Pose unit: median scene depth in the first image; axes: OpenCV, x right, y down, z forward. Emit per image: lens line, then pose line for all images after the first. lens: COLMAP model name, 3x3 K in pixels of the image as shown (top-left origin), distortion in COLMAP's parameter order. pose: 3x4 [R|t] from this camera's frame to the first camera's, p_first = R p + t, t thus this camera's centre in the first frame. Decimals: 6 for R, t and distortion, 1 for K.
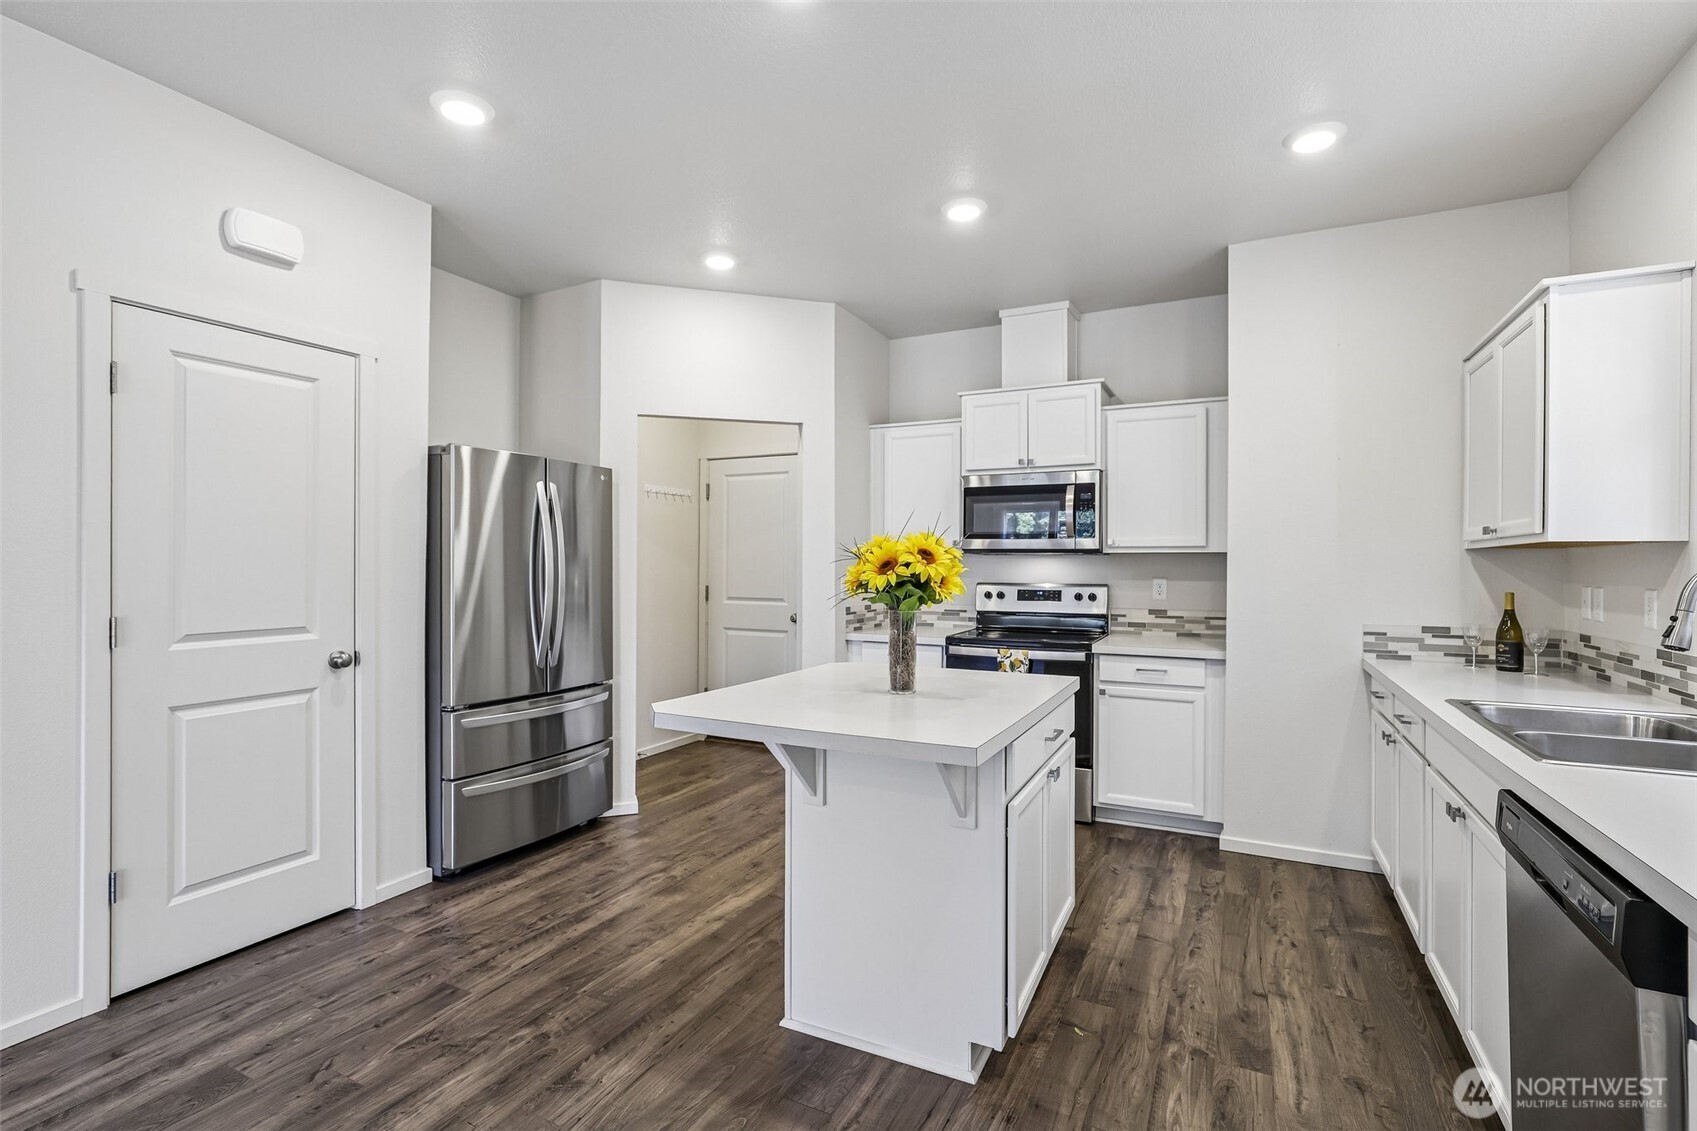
lens RADIAL K [[796.8, 0, 838.8], [0, 796.8, 561.3], [0, 0, 1]] dist [-0.011167, 0.005478]
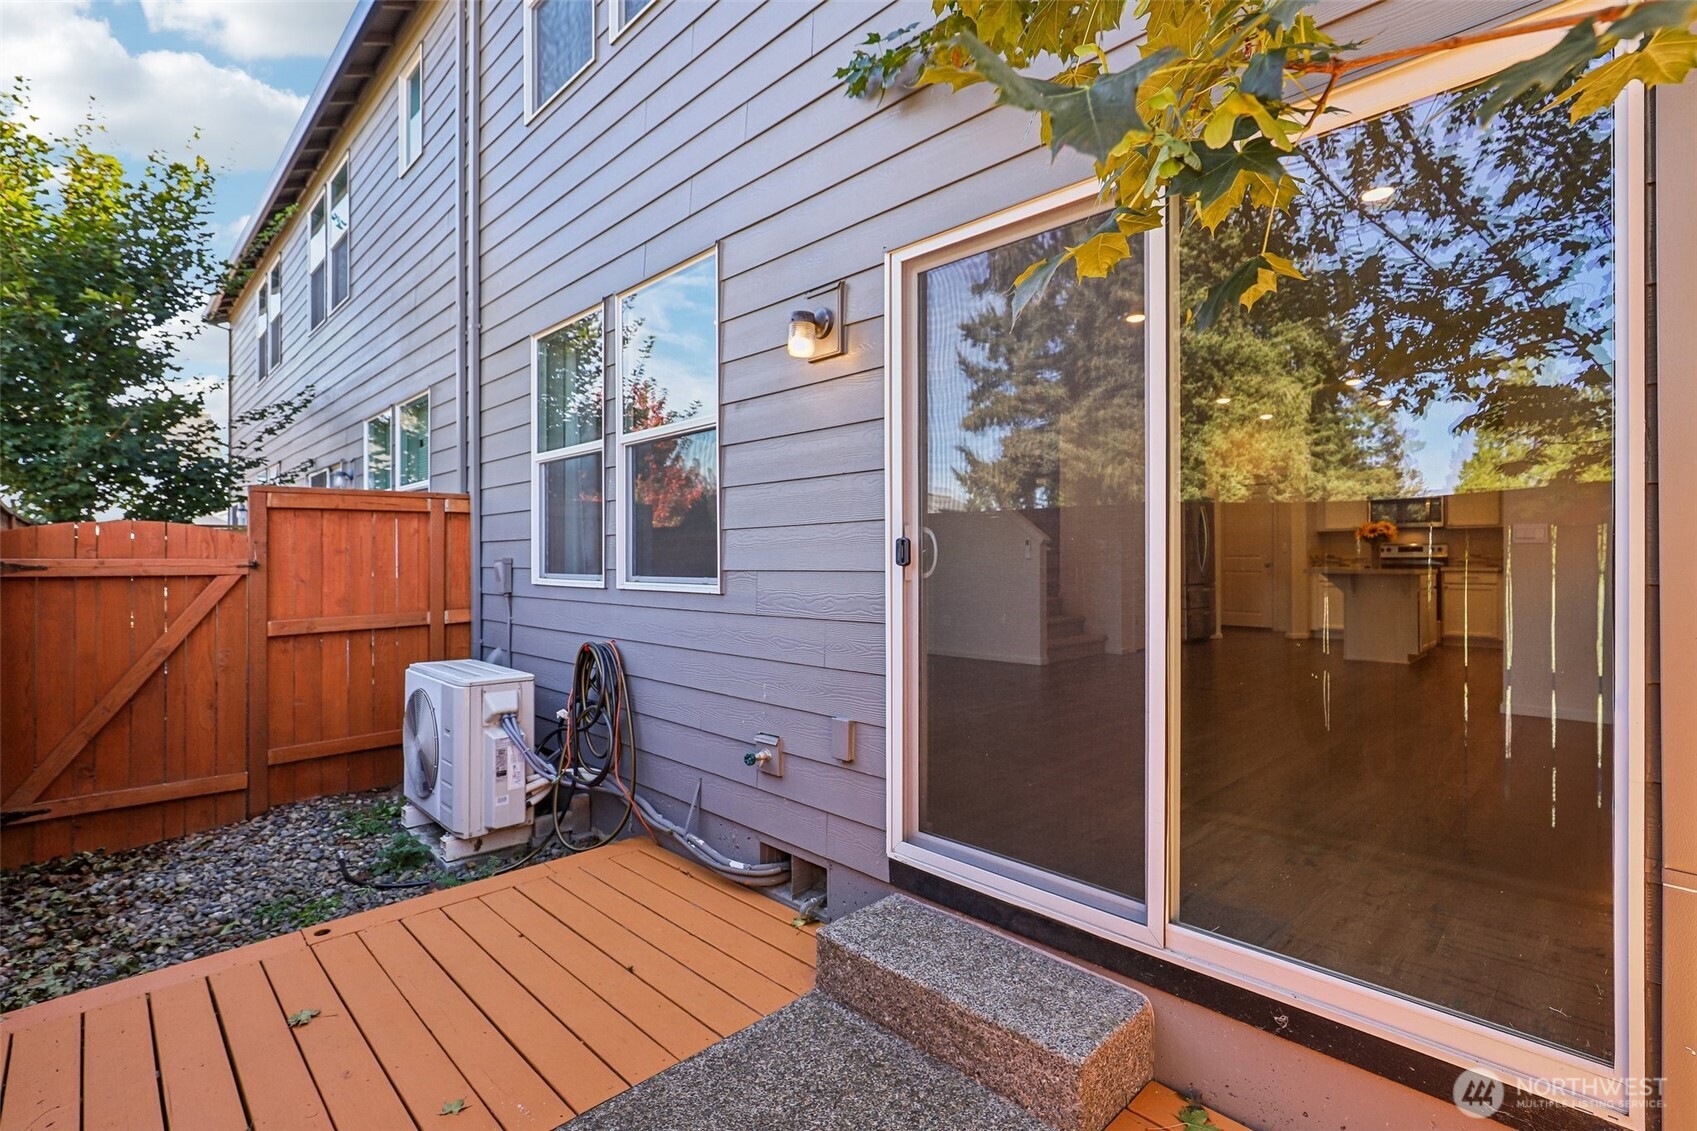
lens RADIAL K [[796.8, 0, 845.4], [0, 796.8, 552.4], [0, 0, 1]] dist [-0.011167, 0.005478]
pose [[0.948322, -0.011652, -0.317096, -0.623288], [0.010154, 0.999928, -0.006378, 0.059696], [0.317148, 0.002828, 0.948372, -1.830804]]
